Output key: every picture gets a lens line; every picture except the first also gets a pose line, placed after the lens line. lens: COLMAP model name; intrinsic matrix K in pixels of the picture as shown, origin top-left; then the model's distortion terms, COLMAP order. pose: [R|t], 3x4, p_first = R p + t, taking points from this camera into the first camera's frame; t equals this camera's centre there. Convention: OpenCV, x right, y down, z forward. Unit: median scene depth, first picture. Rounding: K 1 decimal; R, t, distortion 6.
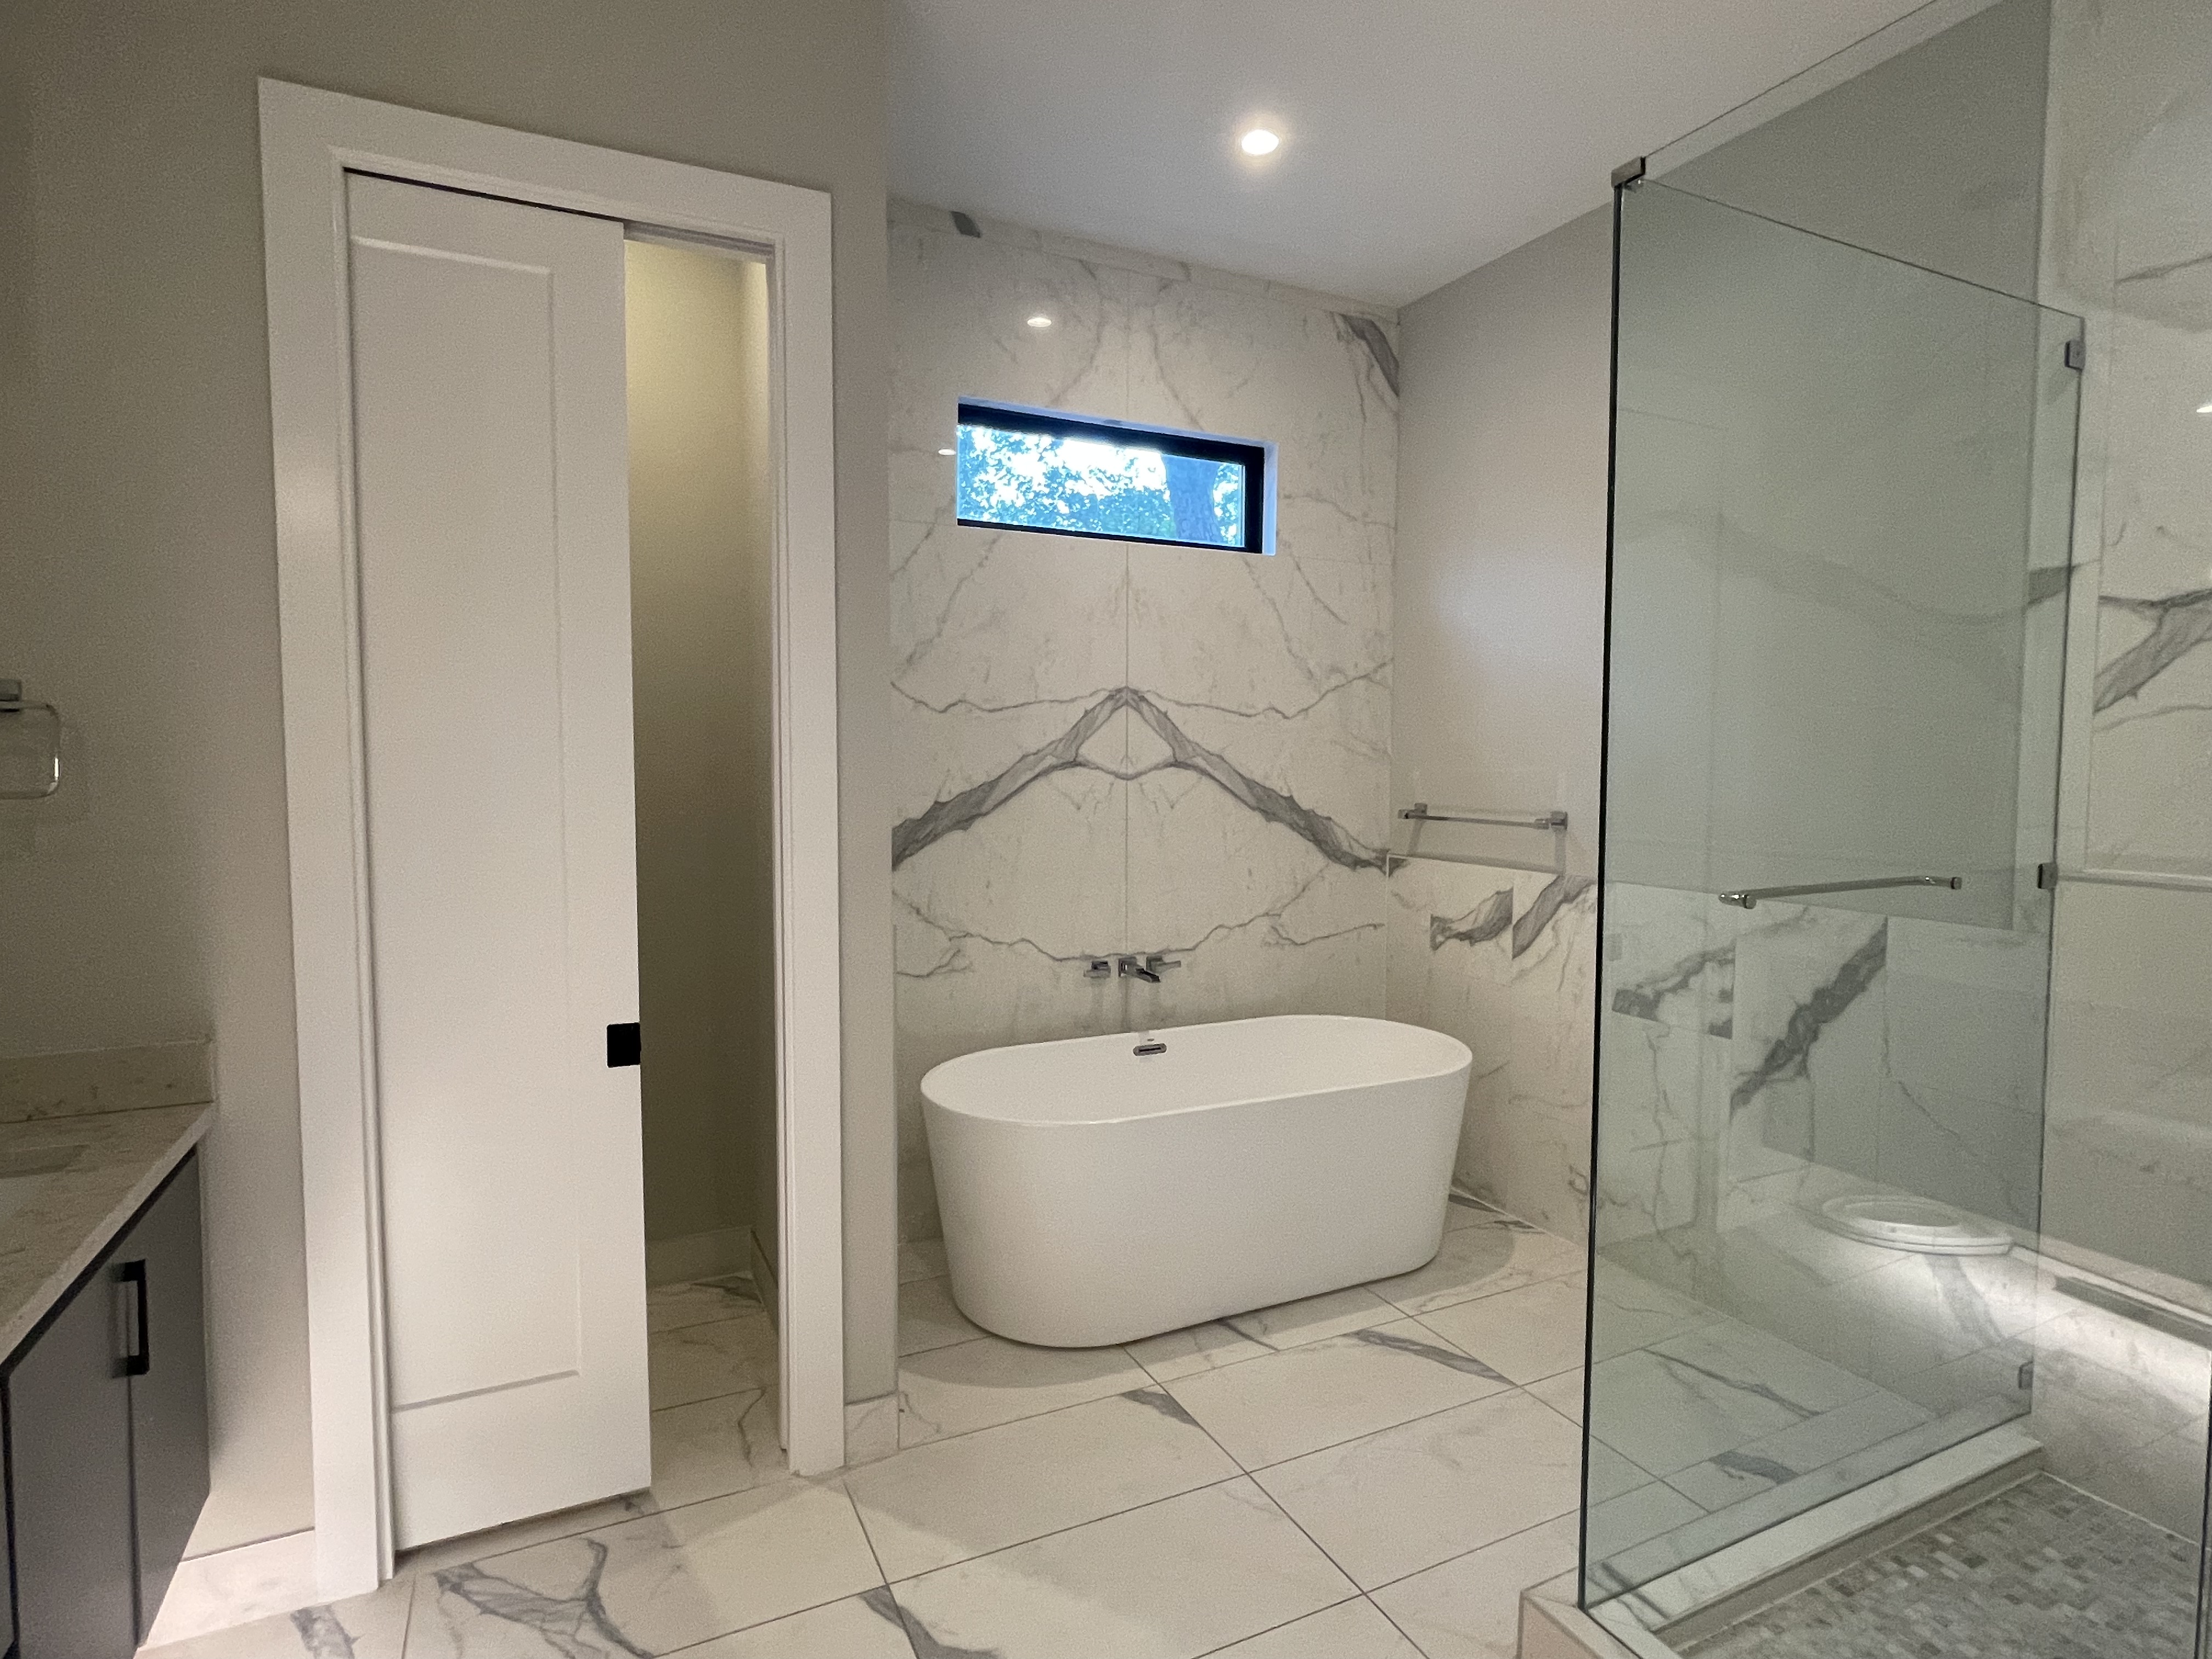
lens RADIAL K [[1192.8, 0, 1106.9], [0, 1192.8, 825.2], [0, 0, 1]] dist [0.041381, -0.003774]
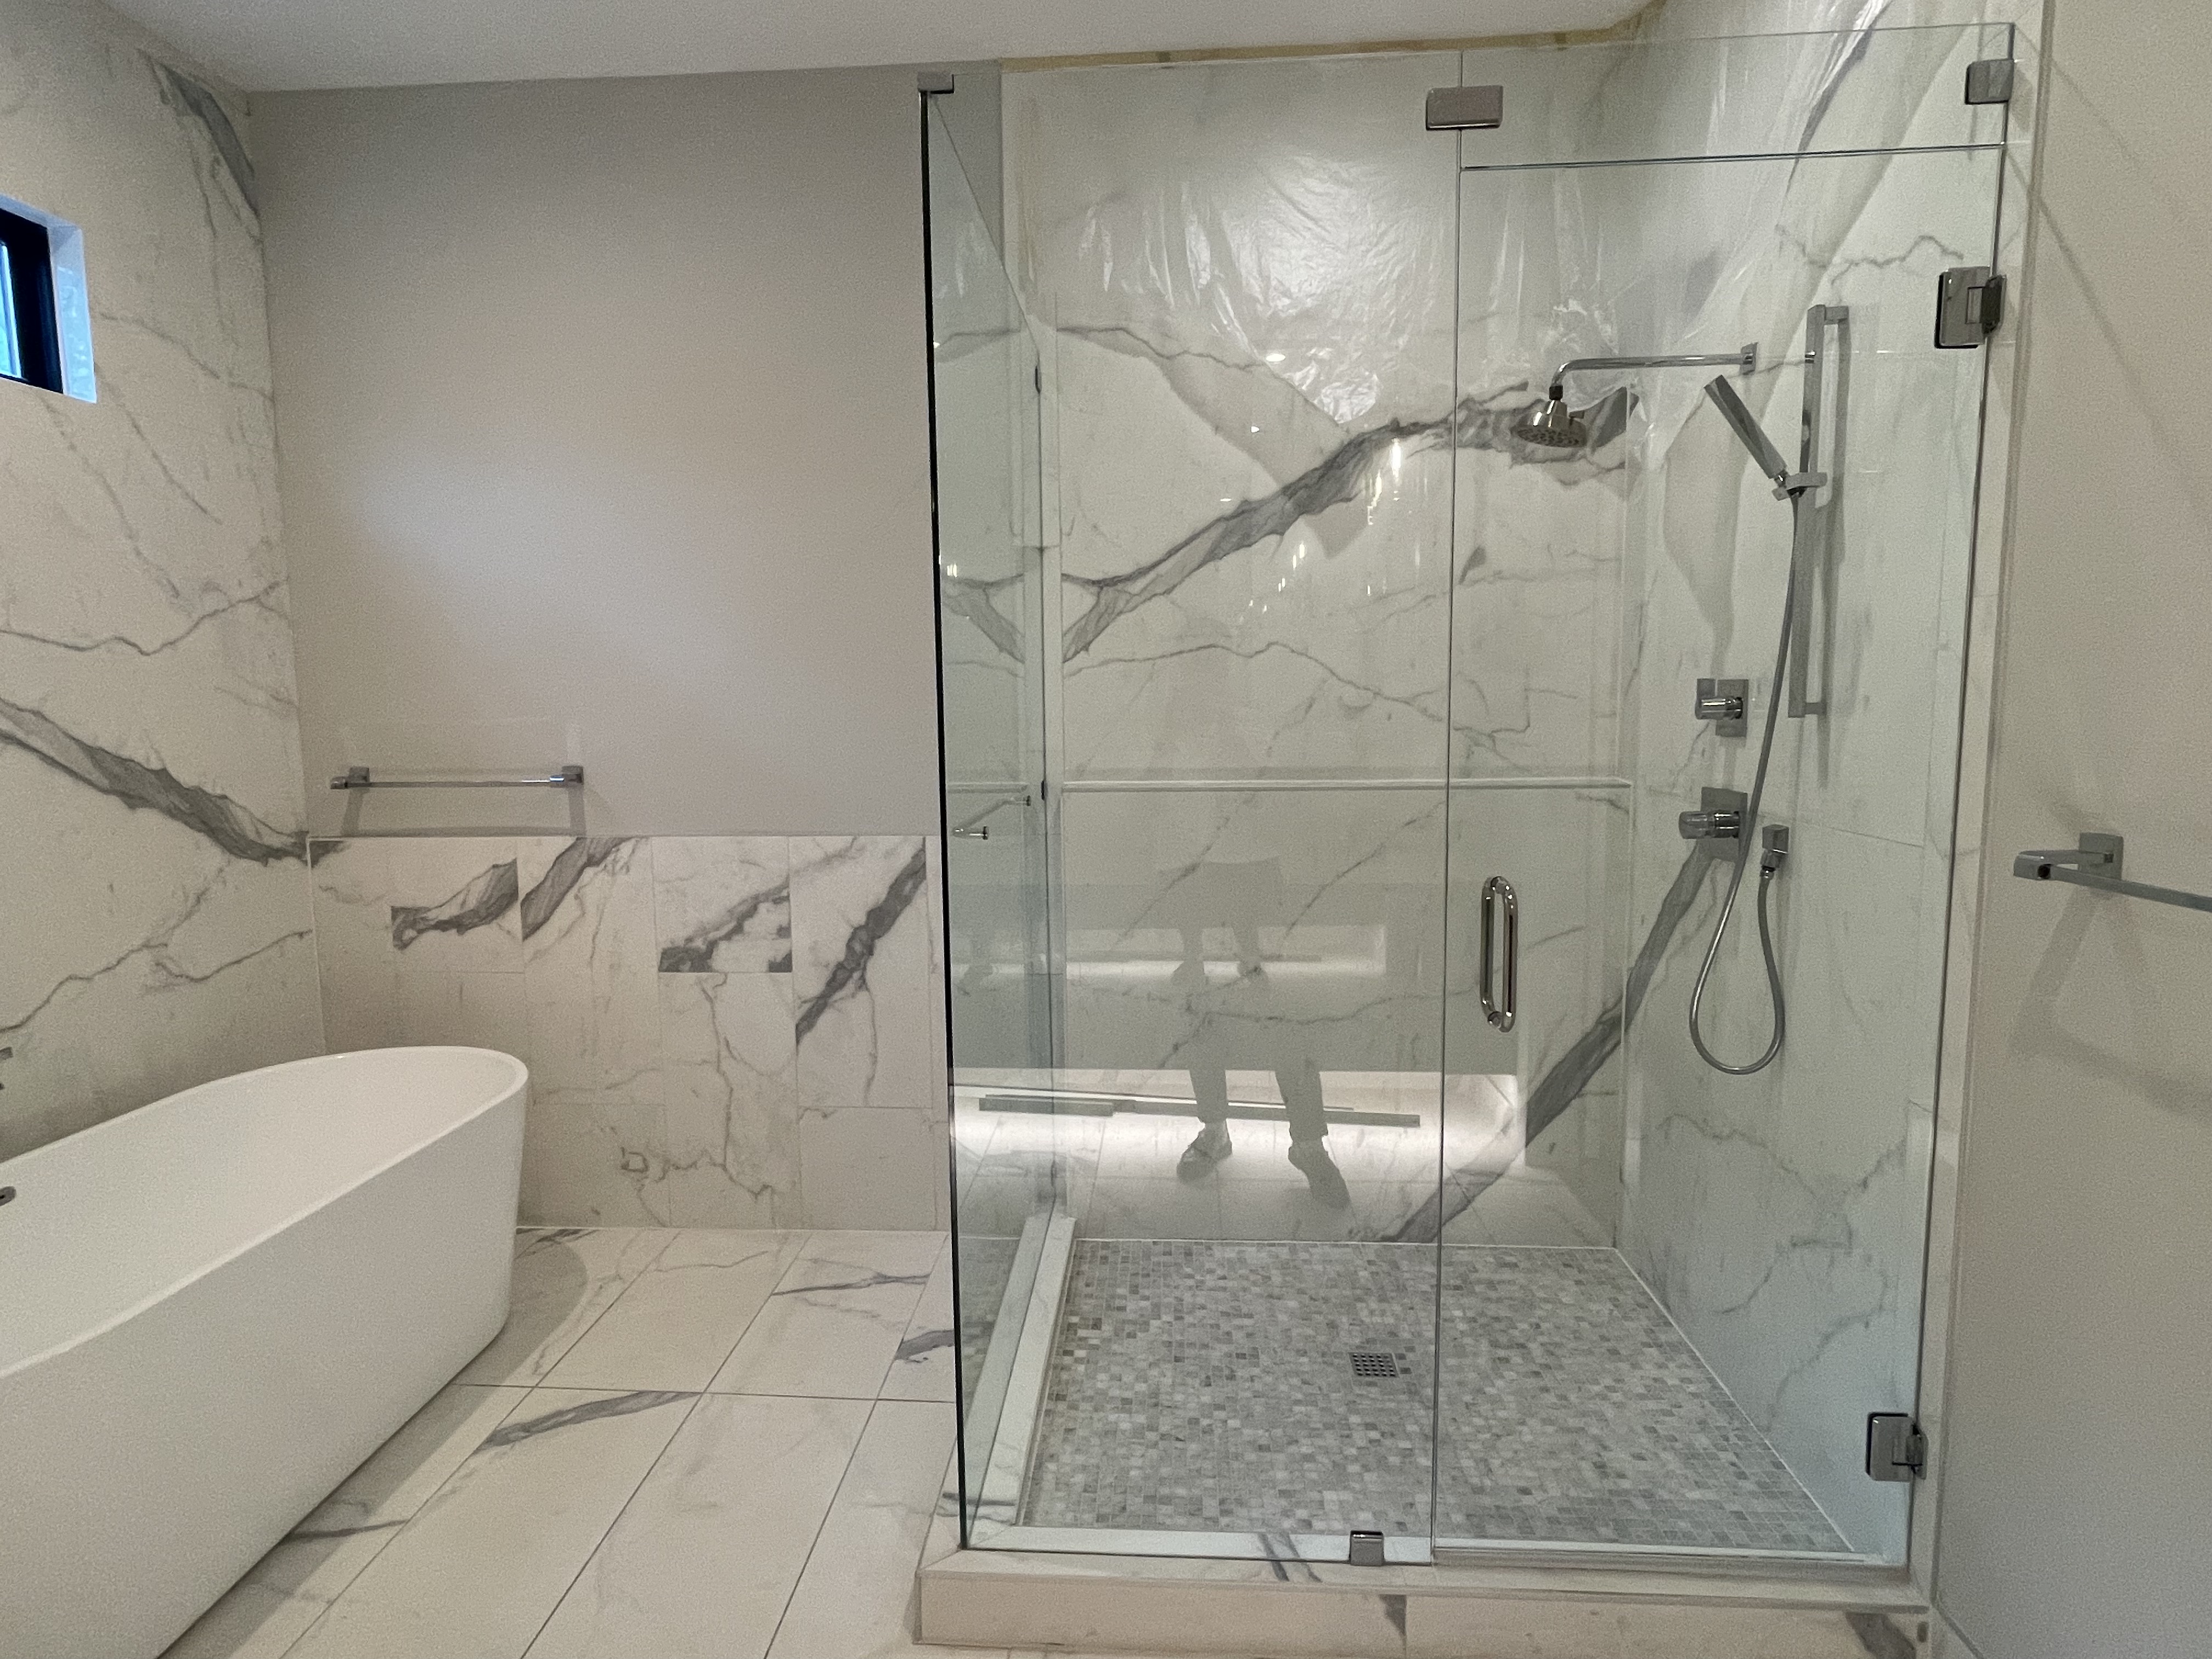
lens RADIAL K [[1192.8, 0, 1096.2], [0, 1192.8, 820.0], [0, 0, 1]] dist [0.041381, -0.003774]
pose [[0.523004, -0.101366, 0.846281, -0.182055], [0.069233, 0.994674, 0.076354, -0.012877], [-0.849514, 0.018657, 0.527236, 0.197246]]
